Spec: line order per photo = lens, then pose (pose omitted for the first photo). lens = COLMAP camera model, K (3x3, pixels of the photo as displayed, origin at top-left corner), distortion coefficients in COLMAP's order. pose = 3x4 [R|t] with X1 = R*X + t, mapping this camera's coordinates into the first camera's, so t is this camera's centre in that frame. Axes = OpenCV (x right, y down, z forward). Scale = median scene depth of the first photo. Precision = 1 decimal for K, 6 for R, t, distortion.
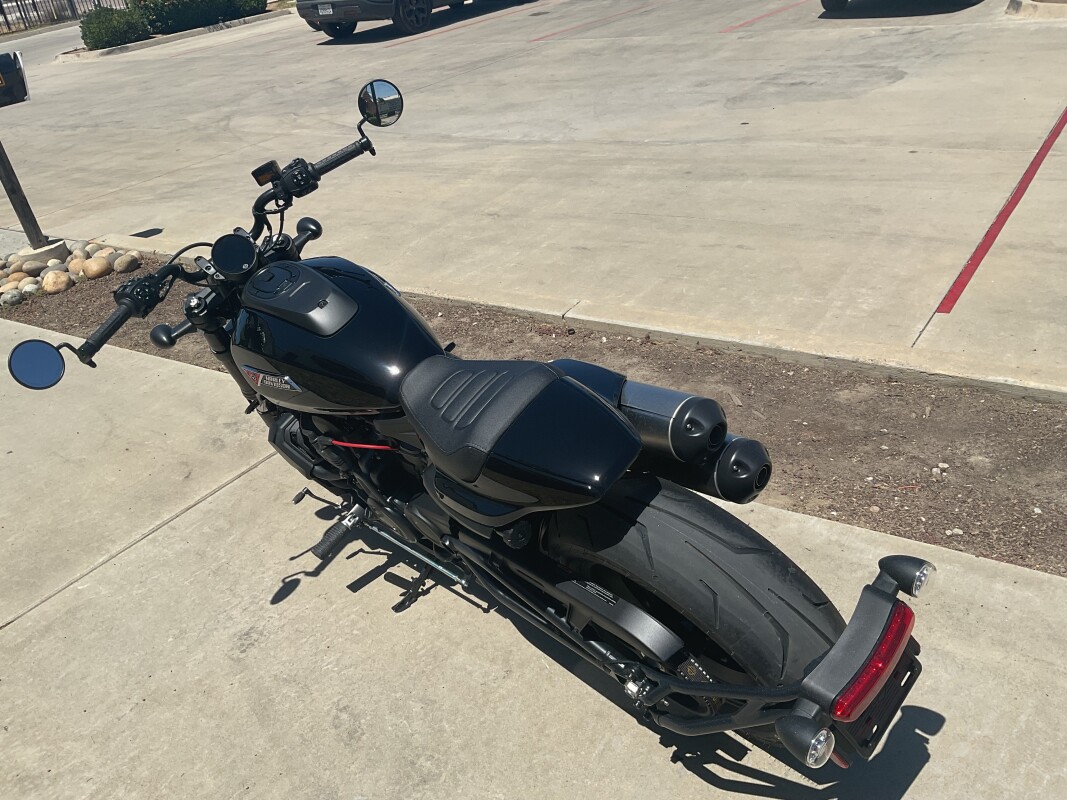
lens RADIAL K [[876.2, 0, 532.9], [0, 876.2, 400.3], [0, 0, 1]] dist [0.037682, -0.081442]
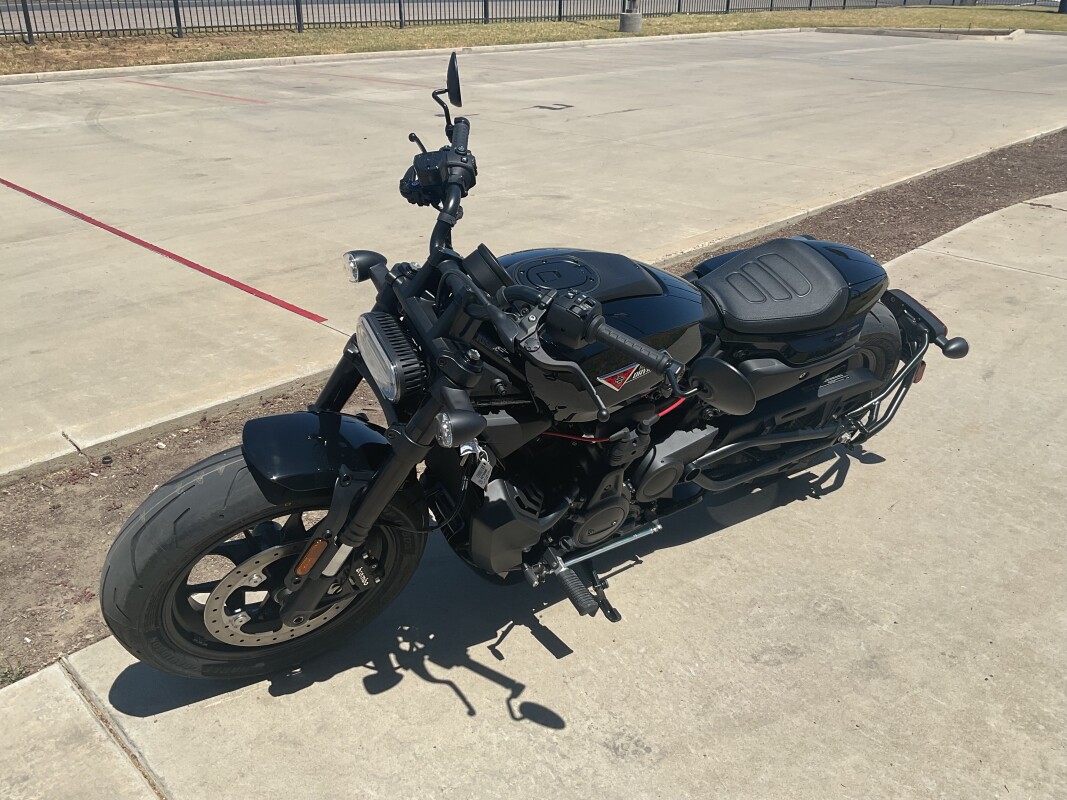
lens RADIAL K [[876.2, 0, 518.7], [0, 876.2, 406.7], [0, 0, 1]] dist [0.037682, -0.081442]
pose [[0.177103, -0.307600, 0.934888, -0.668477], [0.447384, 0.871252, 0.201911, -0.128657], [-0.876631, 0.382495, 0.291917, 0.511982]]
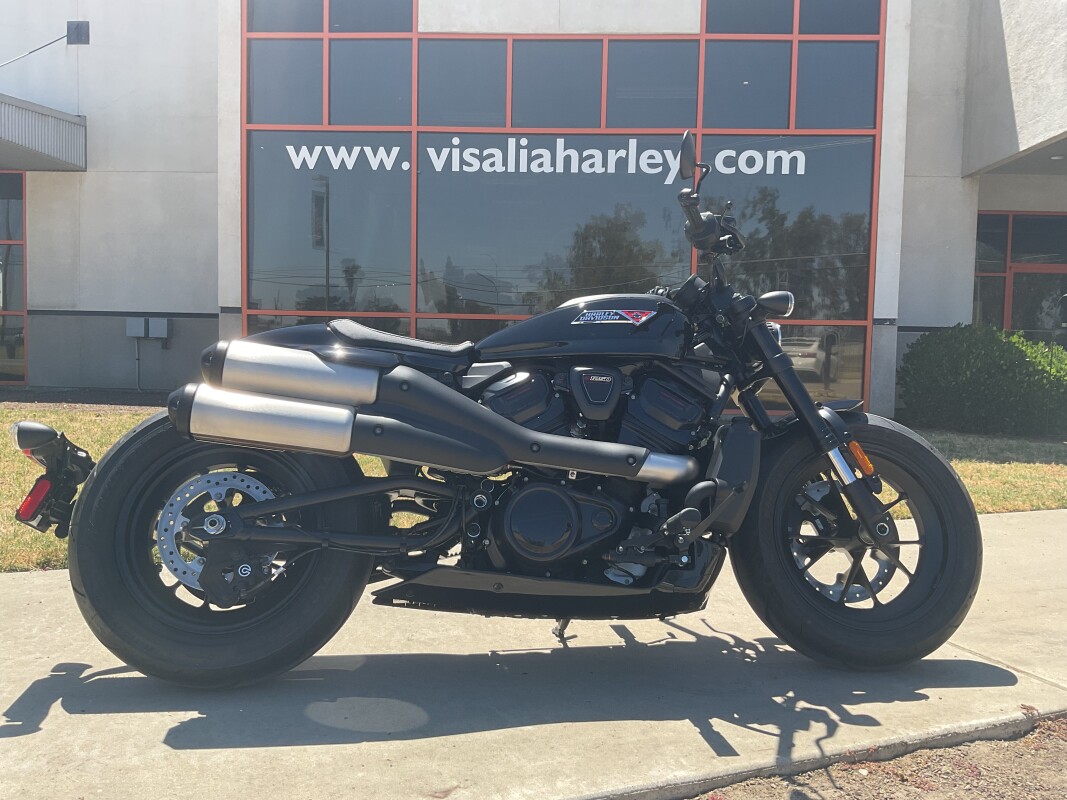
lens RADIAL K [[876.2, 0, 534.7], [0, 876.2, 401.5], [0, 0, 1]] dist [0.037682, -0.081442]
pose [[-0.543707, 0.171201, -0.821628, 0.458577], [-0.359431, 0.837155, 0.412287, -0.279176], [0.758414, 0.519482, -0.393632, 0.865684]]
